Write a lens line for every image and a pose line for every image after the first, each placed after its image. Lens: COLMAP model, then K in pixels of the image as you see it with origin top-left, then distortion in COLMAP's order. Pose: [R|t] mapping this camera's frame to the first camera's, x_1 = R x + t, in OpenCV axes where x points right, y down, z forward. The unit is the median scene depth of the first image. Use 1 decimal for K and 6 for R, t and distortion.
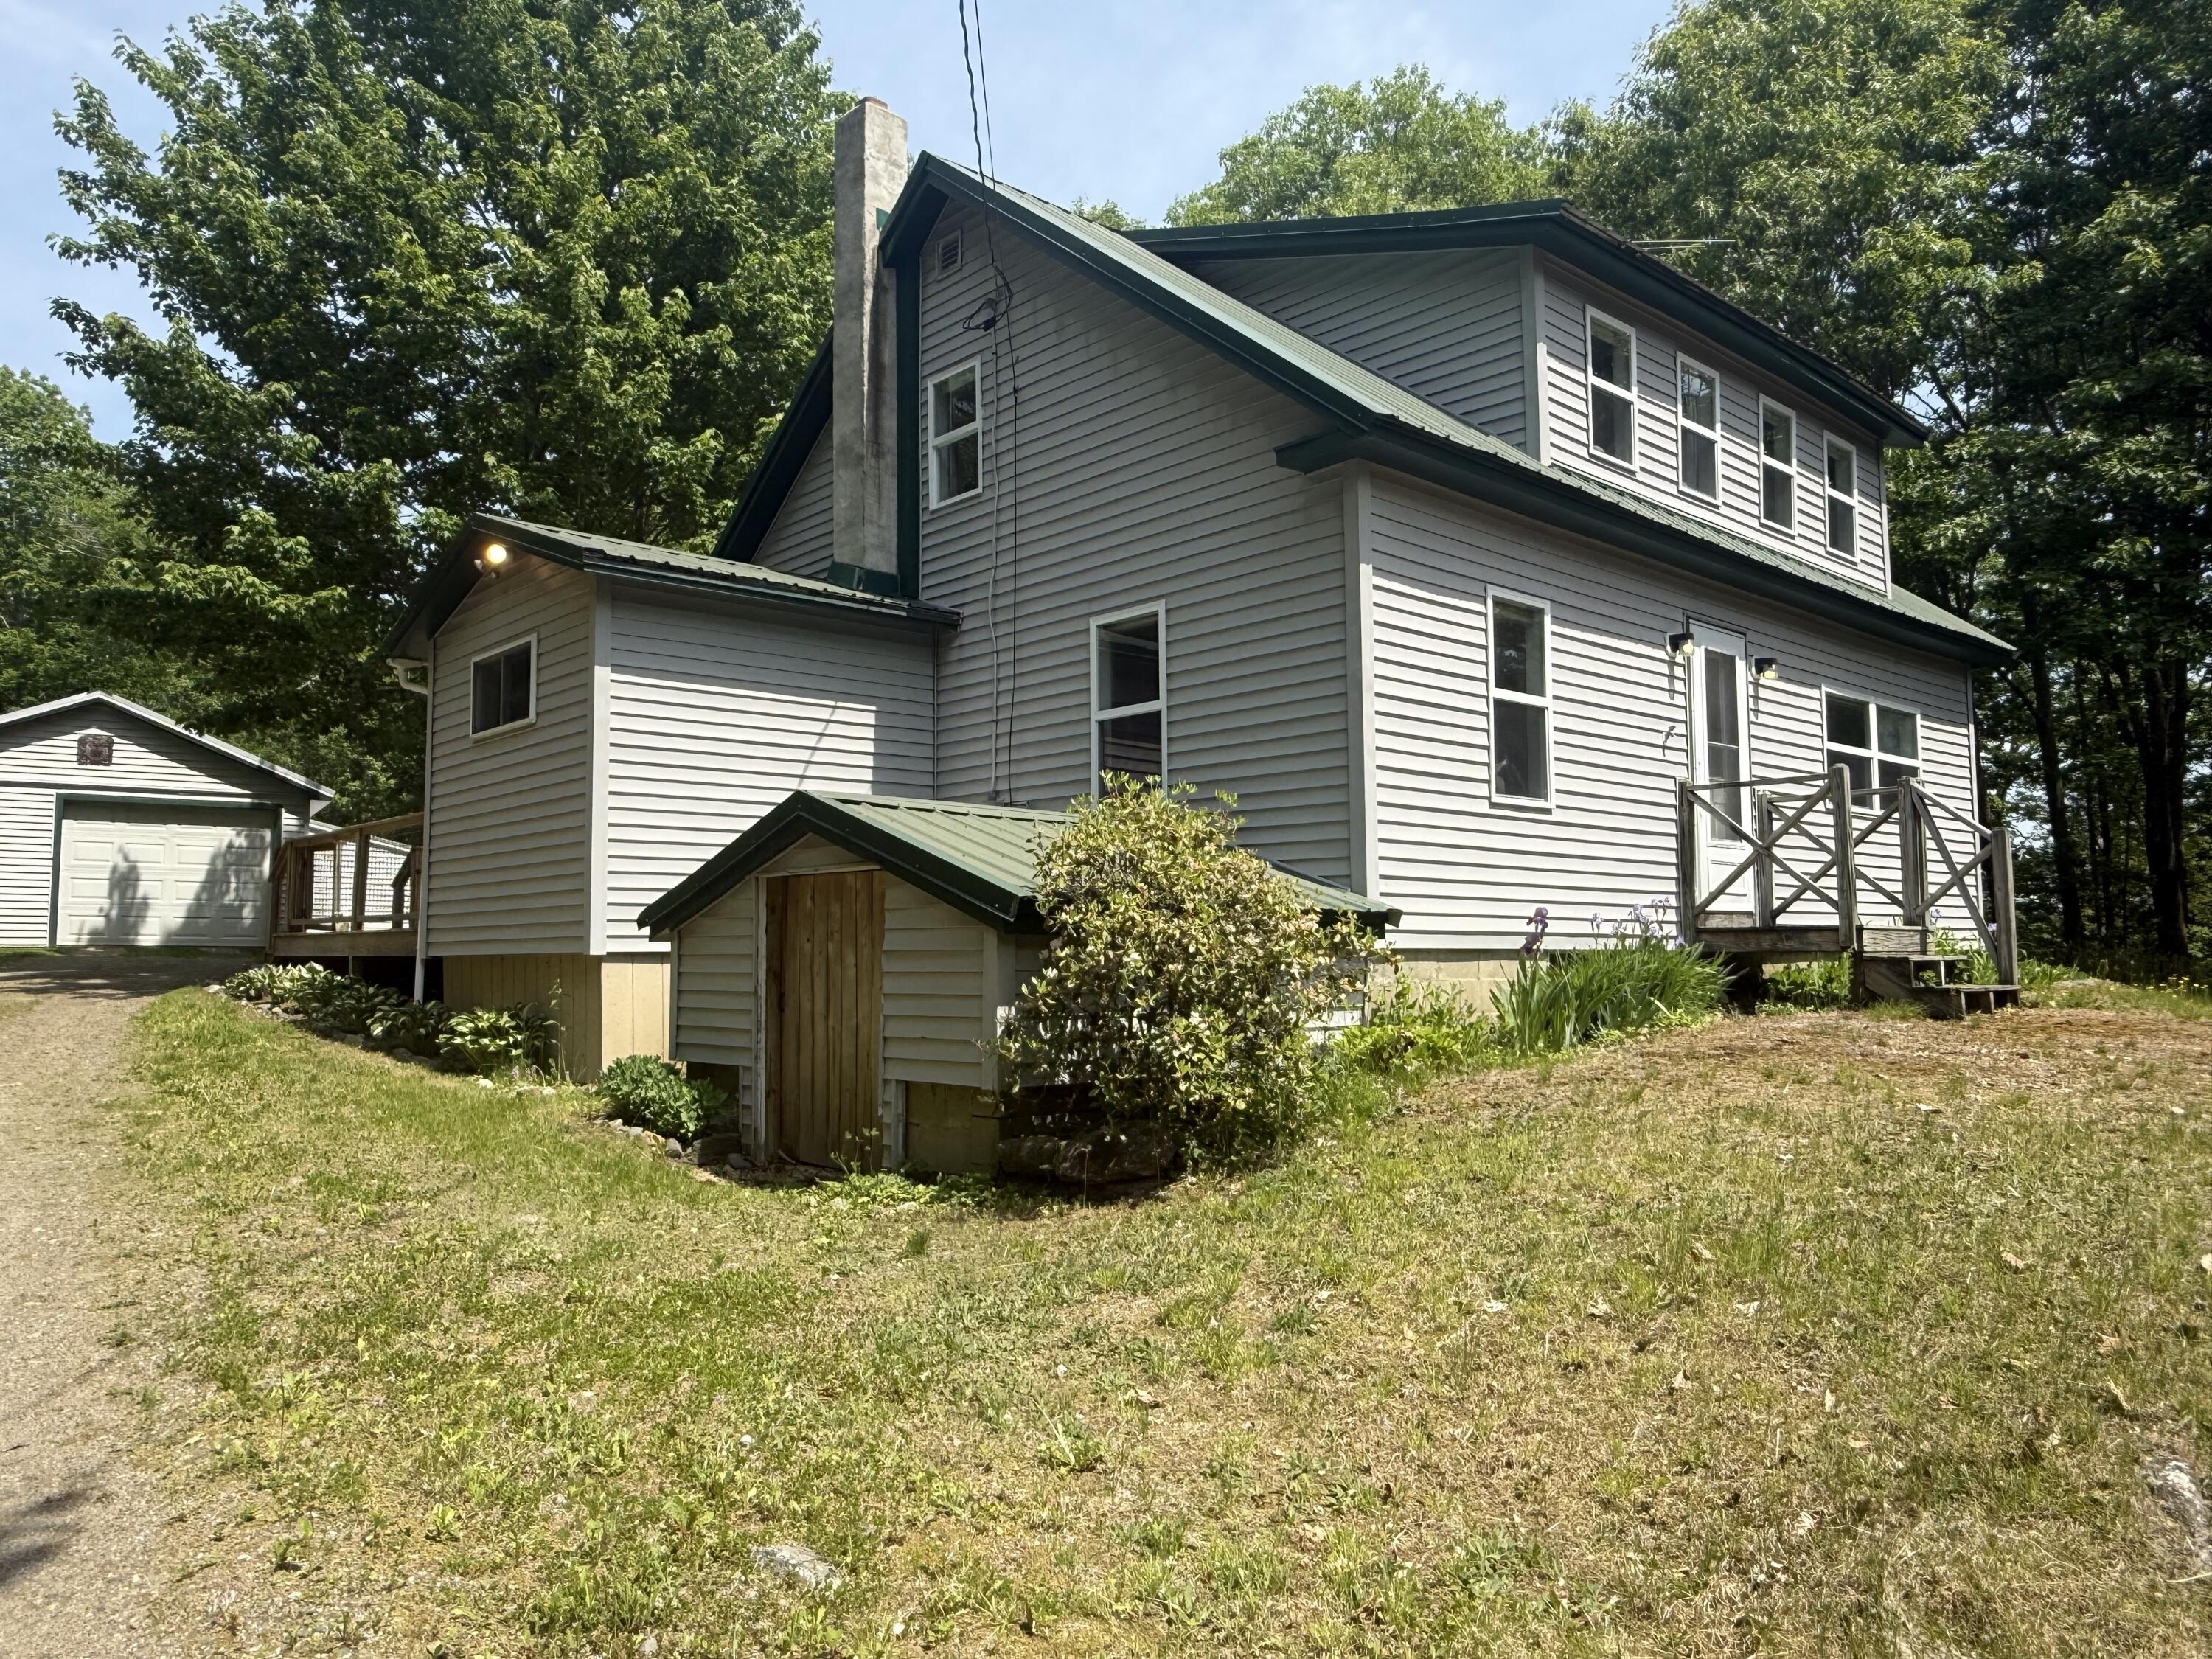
lens RADIAL K [[1565.9, 0, 1106.0], [0, 1565.9, 829.5], [0, 0, 1]] dist [-0.005951, -0.003102]
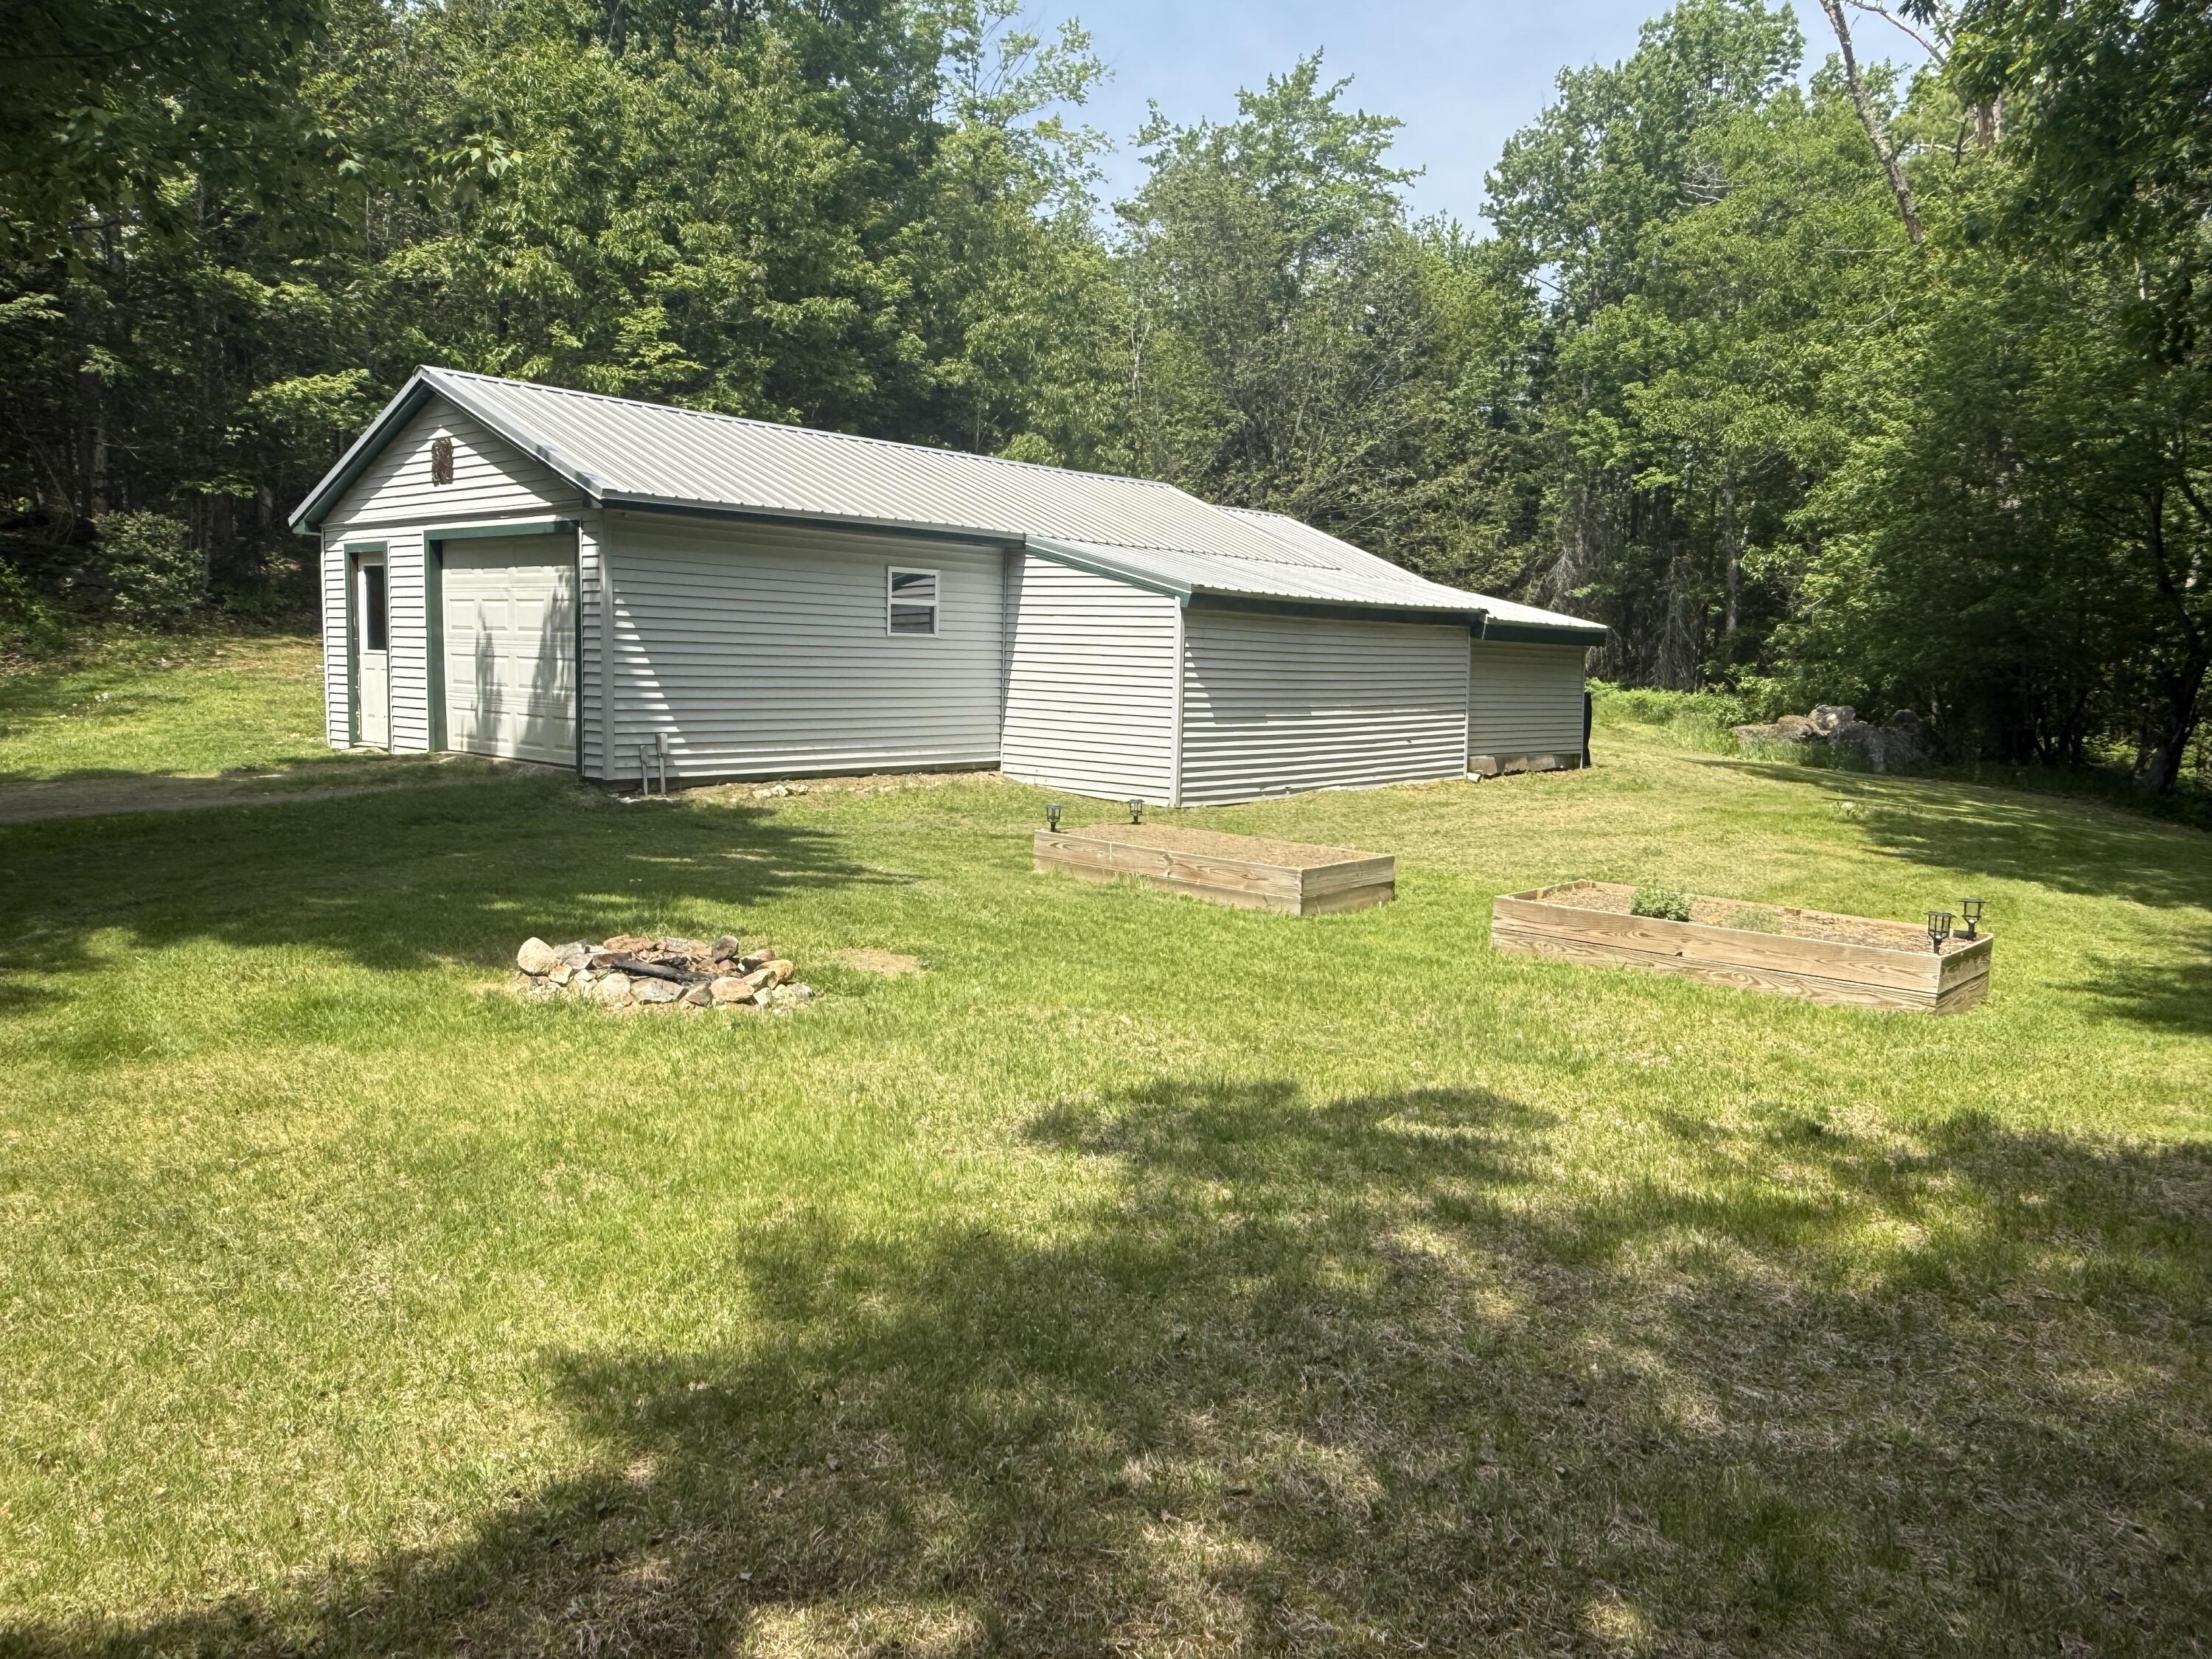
lens RADIAL K [[1565.9, 0, 1106.0], [0, 1565.9, 829.5], [0, 0, 1]] dist [-0.005951, -0.003102]
pose [[0.223317, 0.117020, -0.967696, 0.080249], [0.052433, 0.989888, 0.131803, 0.032178], [0.973335, -0.080173, 0.214923, 1.139865]]
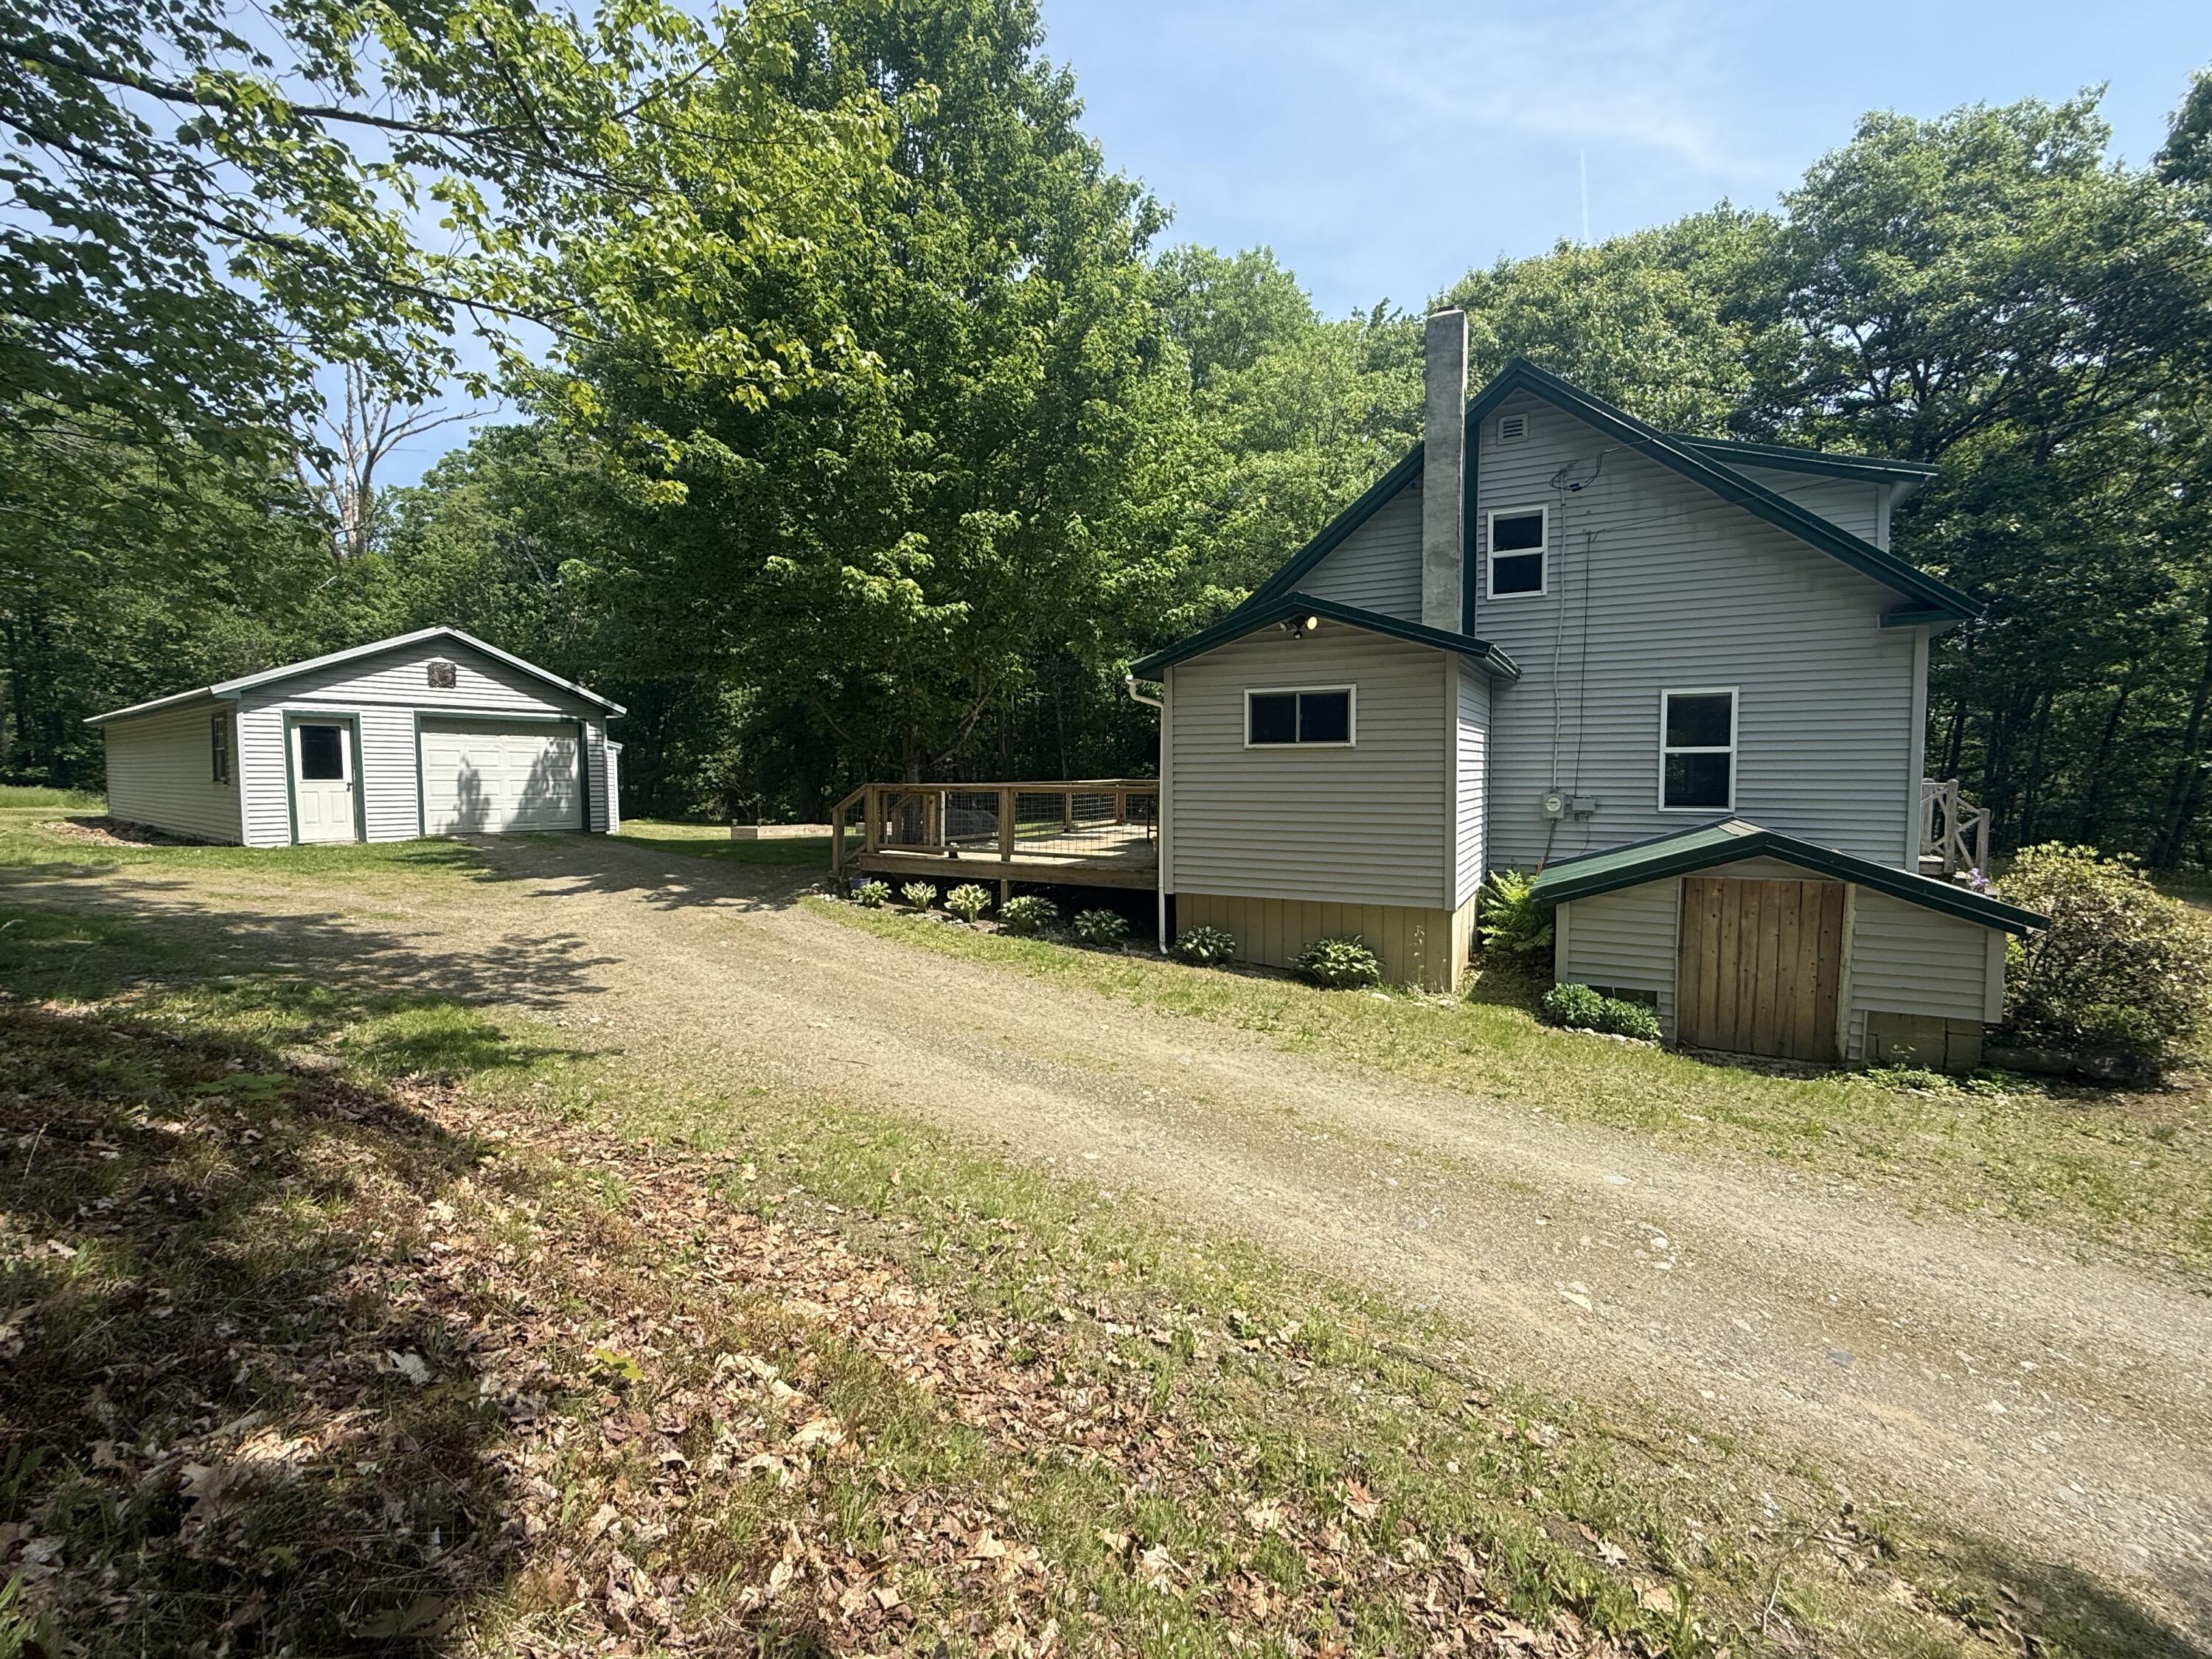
lens RADIAL K [[998.4, 0, 1106.0], [0, 998.4, 829.5], [0, 0, 1]] dist [0.001945, 0.000522]
pose [[0.946016, -0.012285, 0.323886, -0.418937], [-0.031240, 0.991173, 0.128841, -0.049291], [-0.322610, -0.132003, 0.937282, 0.086727]]
